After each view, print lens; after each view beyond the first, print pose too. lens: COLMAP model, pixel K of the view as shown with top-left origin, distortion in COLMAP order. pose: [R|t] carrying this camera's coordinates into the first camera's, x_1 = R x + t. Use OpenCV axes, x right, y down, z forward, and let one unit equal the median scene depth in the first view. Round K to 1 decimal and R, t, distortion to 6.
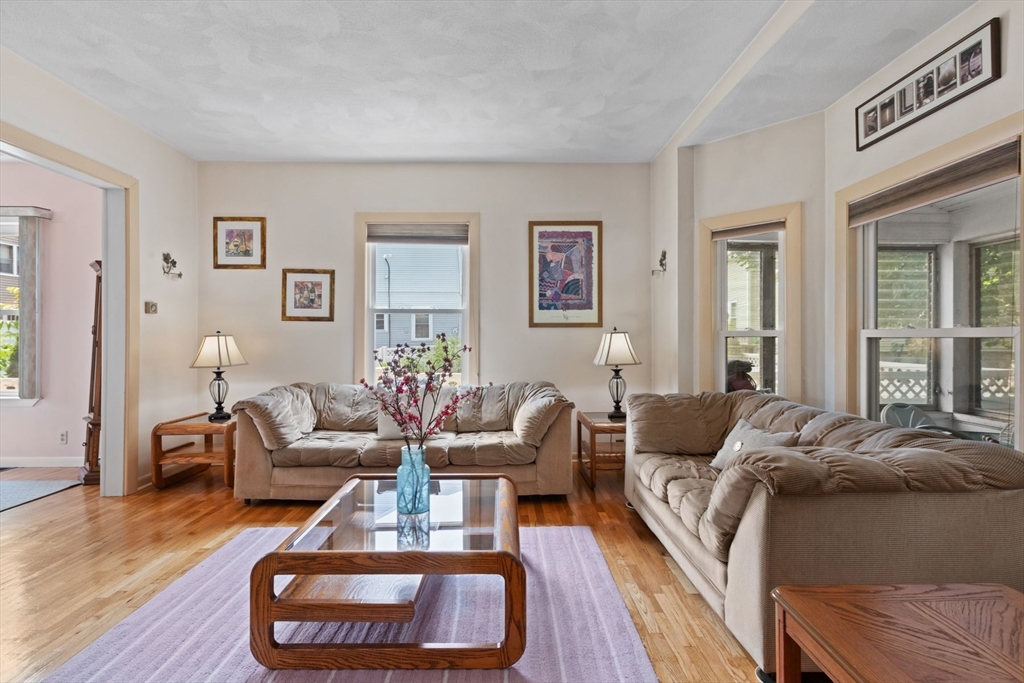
lens RADIAL K [[459.6, 0, 516.2], [0, 459.6, 345.7], [0, 0, 1]] dist [0.000861, -0.000023]
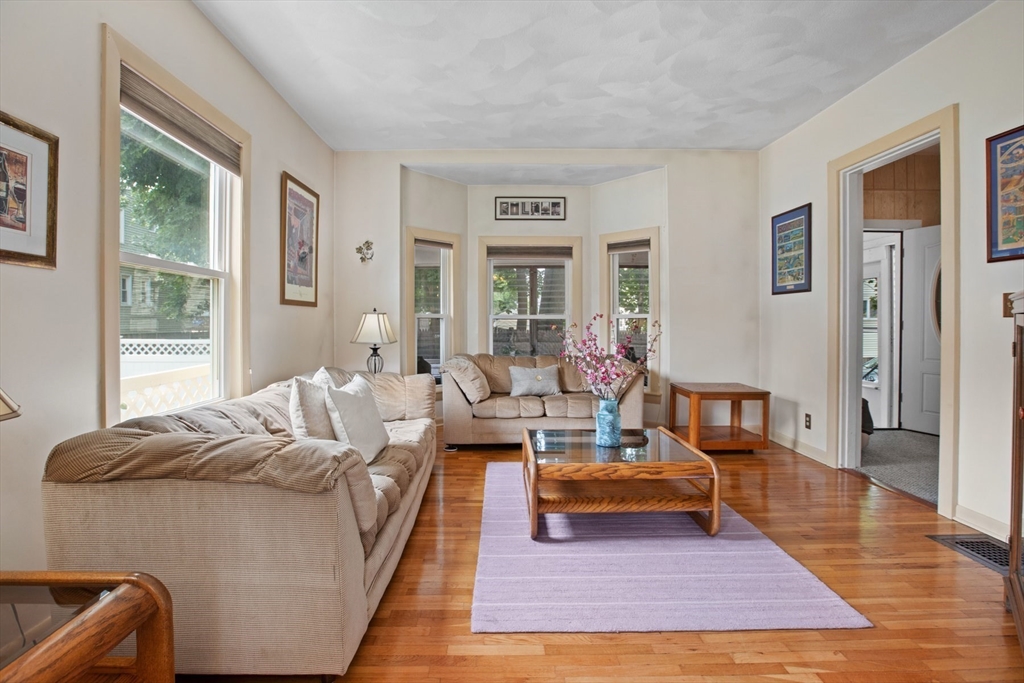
lens RADIAL K [[478.9, 0, 490.3], [0, 478.9, 325.7], [0, 0, 1]] dist [-0.013731, 0.000670]
pose [[0.030906, -0.005249, 0.999509, -1.073574], [0.020571, 0.999778, 0.004614, 0.000148], [-0.999311, 0.020418, 0.031007, 0.854100]]
